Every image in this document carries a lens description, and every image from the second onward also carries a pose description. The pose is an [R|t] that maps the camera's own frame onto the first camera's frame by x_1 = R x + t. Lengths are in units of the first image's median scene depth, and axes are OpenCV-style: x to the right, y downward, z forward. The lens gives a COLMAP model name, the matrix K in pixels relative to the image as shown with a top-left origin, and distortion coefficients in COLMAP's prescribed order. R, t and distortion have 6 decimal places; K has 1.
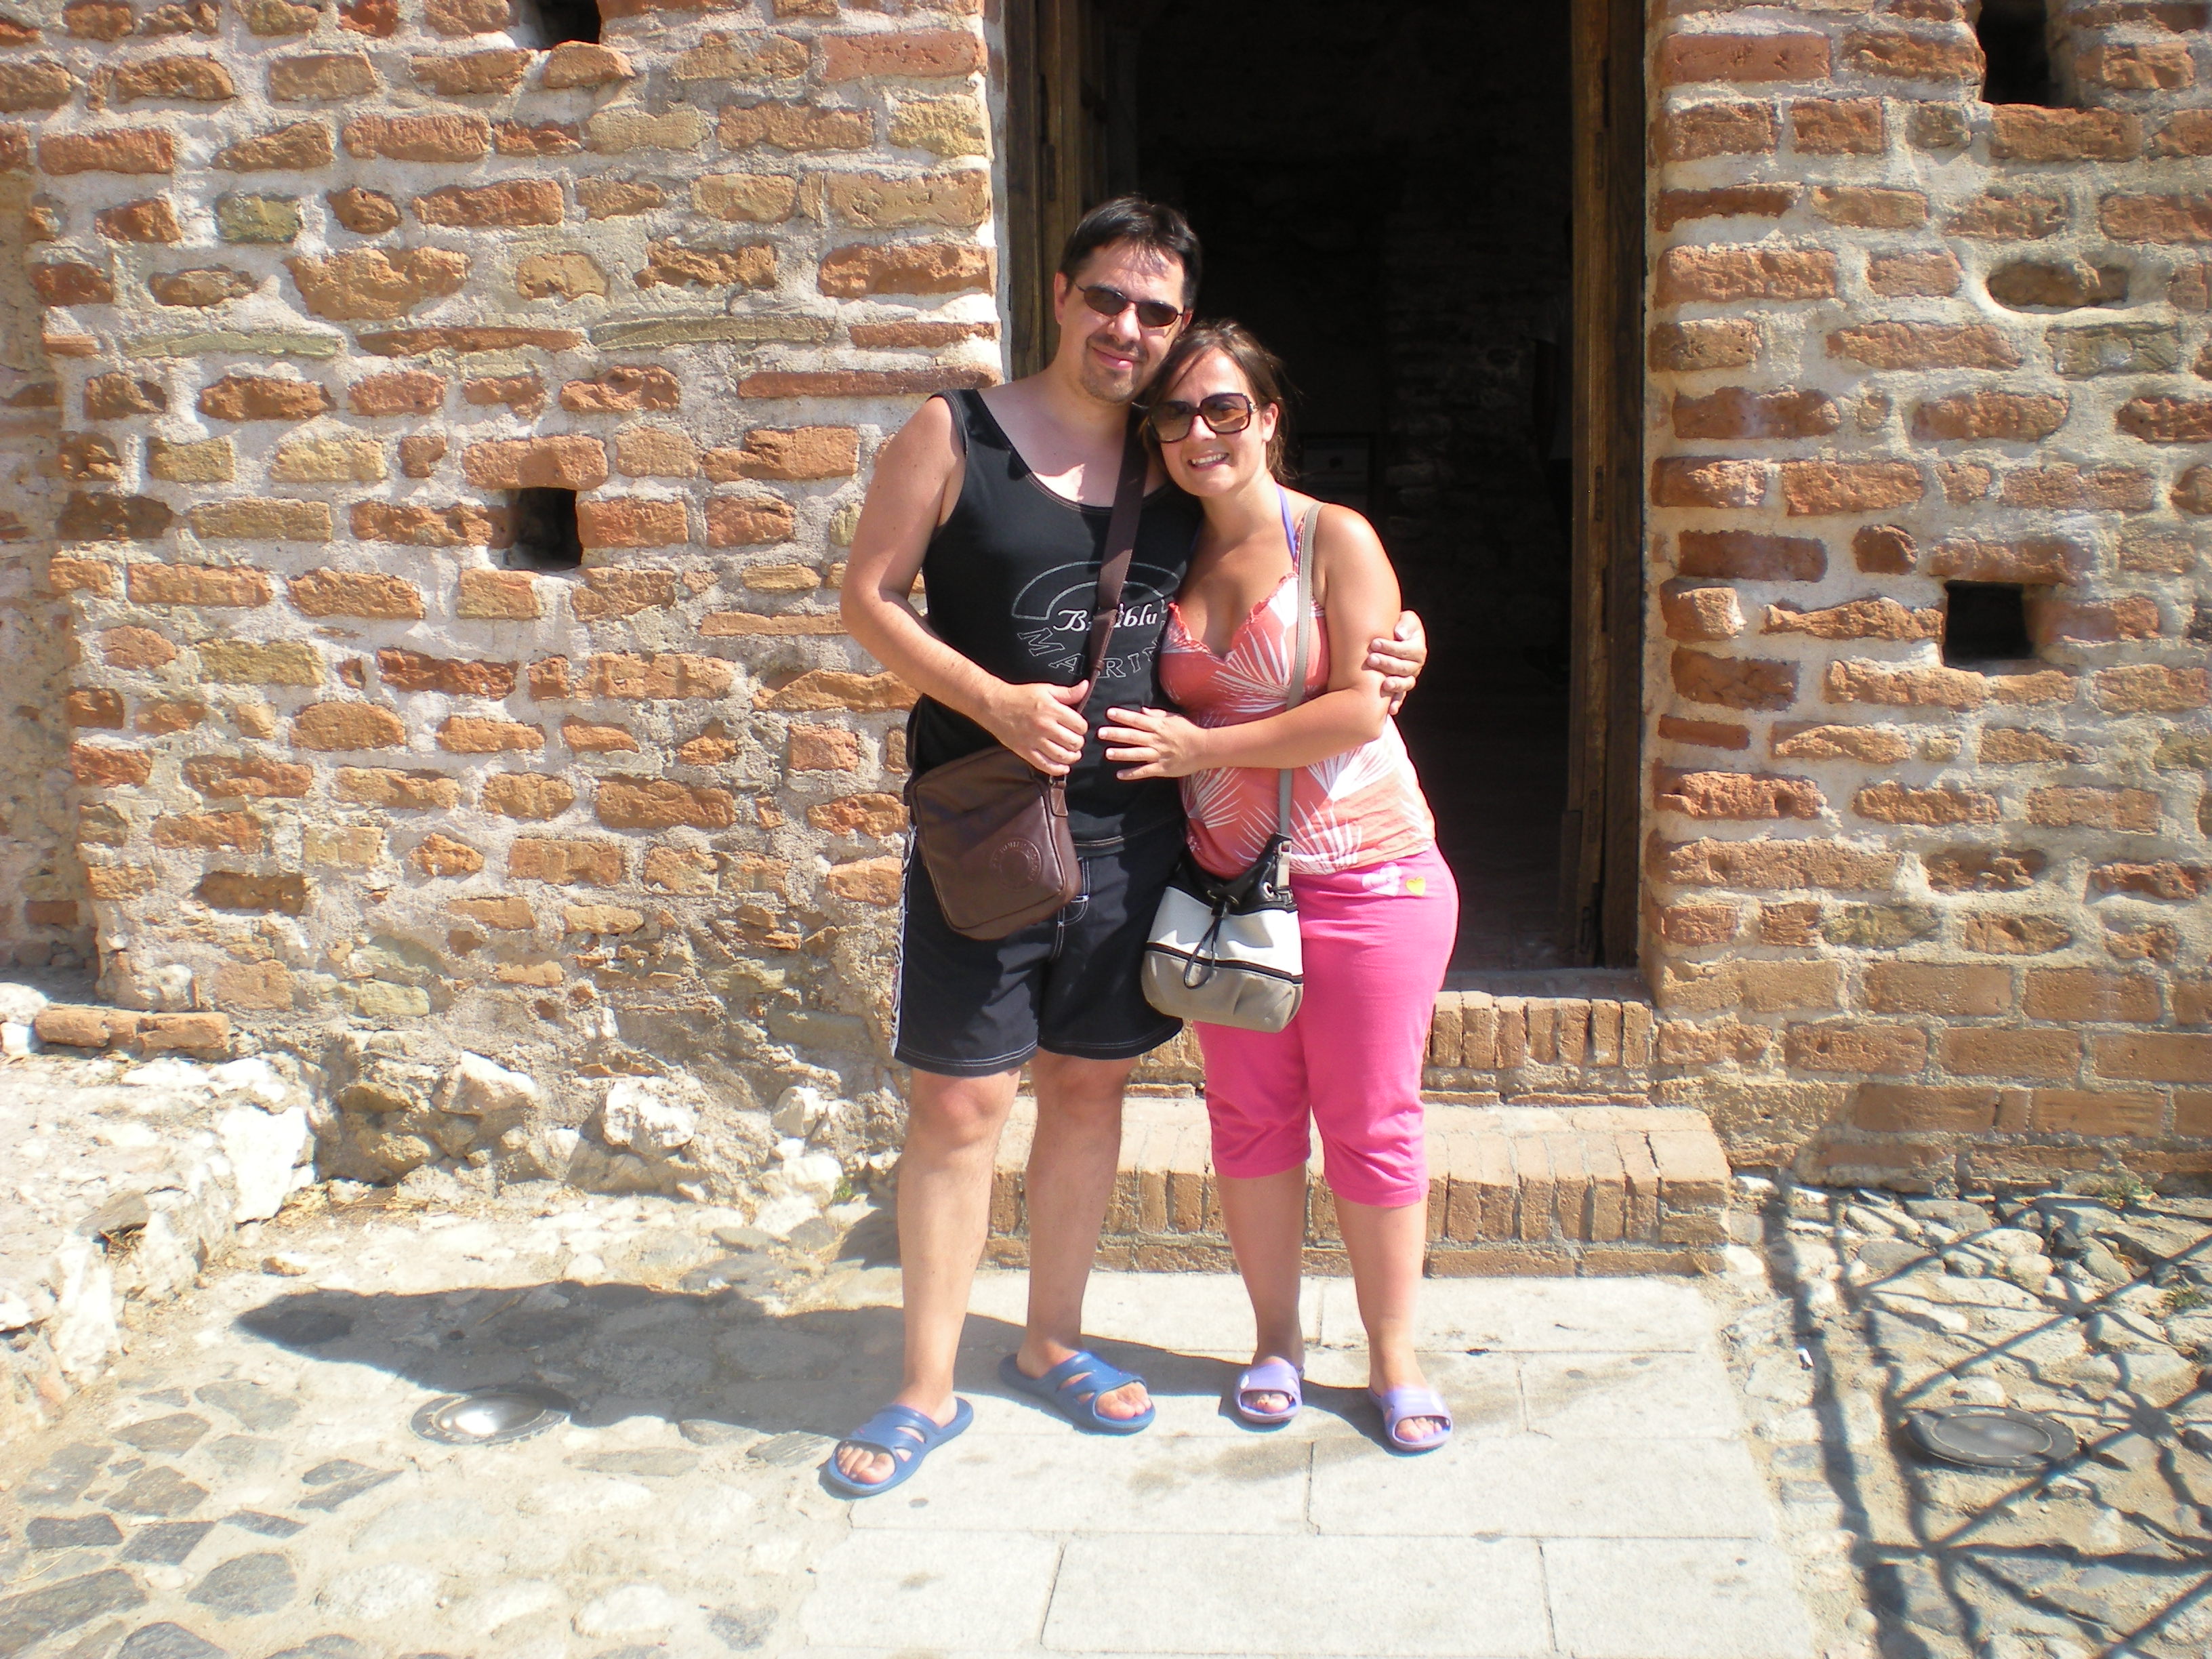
lens RADIAL K [[2450.3, 0, 1123.2], [0, 2450.3, 825.8], [0, 0, 1]] dist [-0.108509, 0.000000]
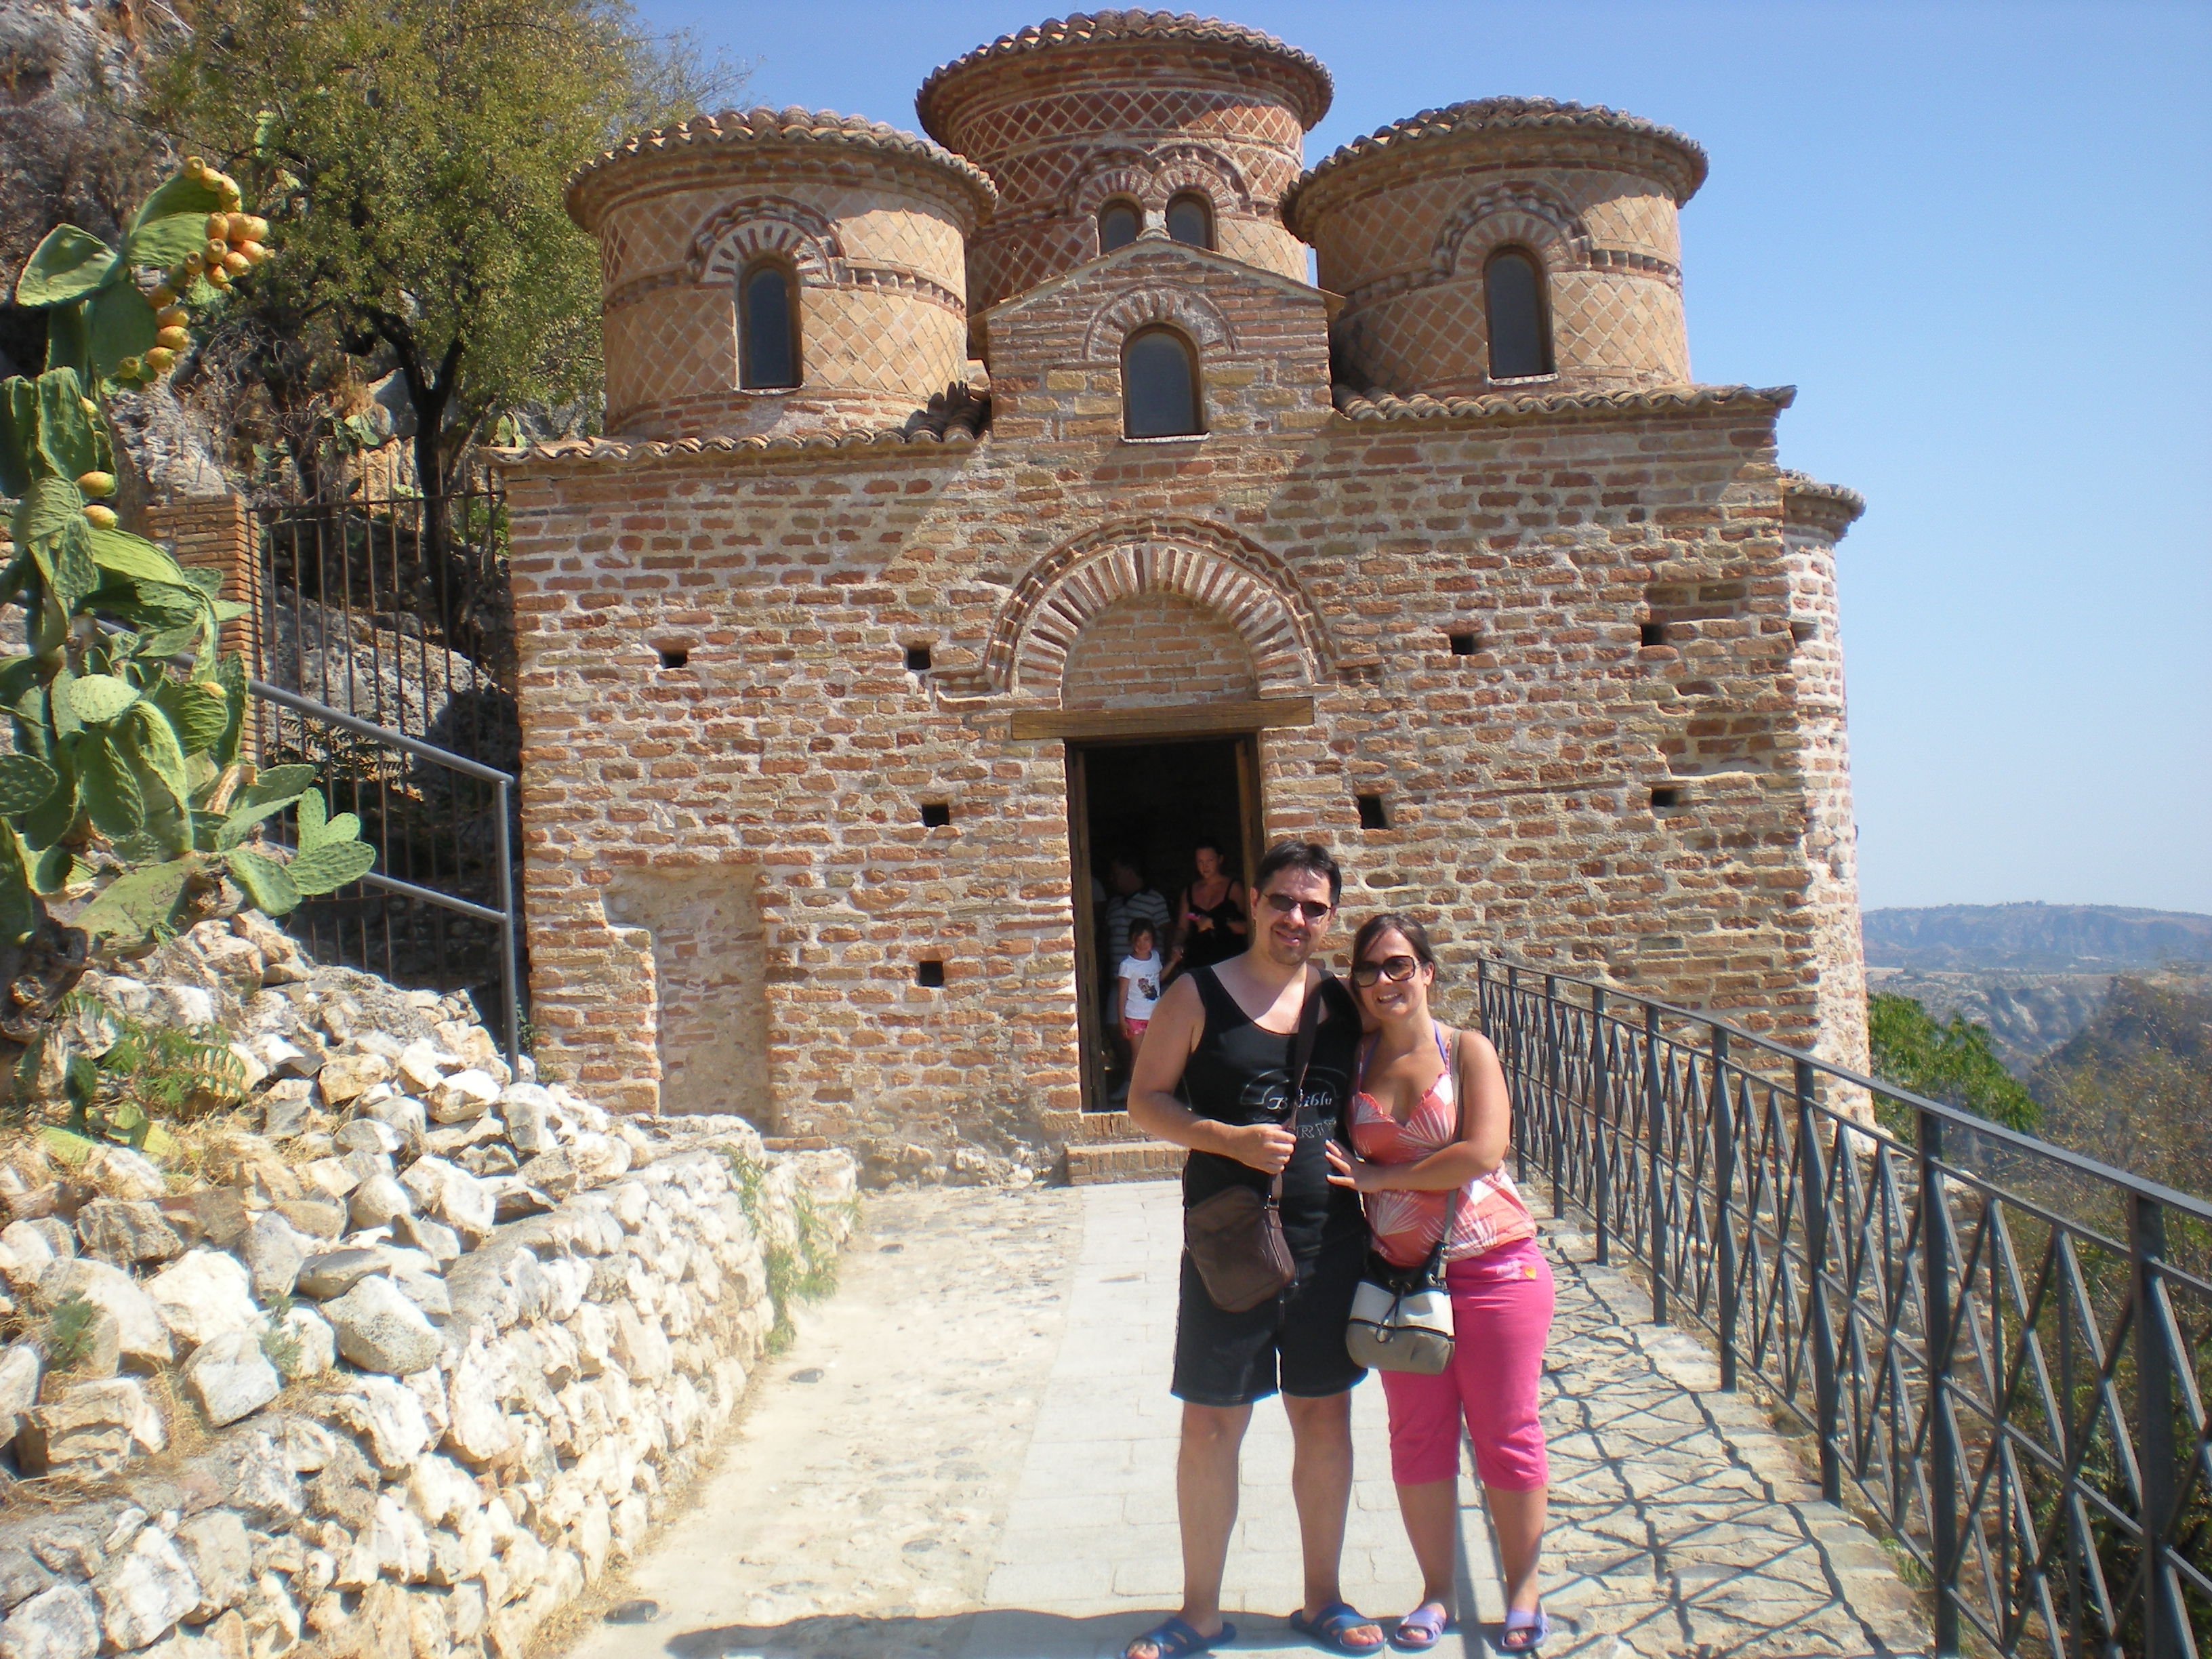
lens RADIAL K [[2450.3, 0, 1115.7], [0, 2450.3, 837.3], [0, 0, 1]] dist [-0.108509, 0.000000]
pose [[0.992449, -0.035930, 0.117276, -0.375520], [0.059522, 0.977087, -0.204350, 0.379962], [-0.107247, 0.209787, 0.971847, -2.217483]]
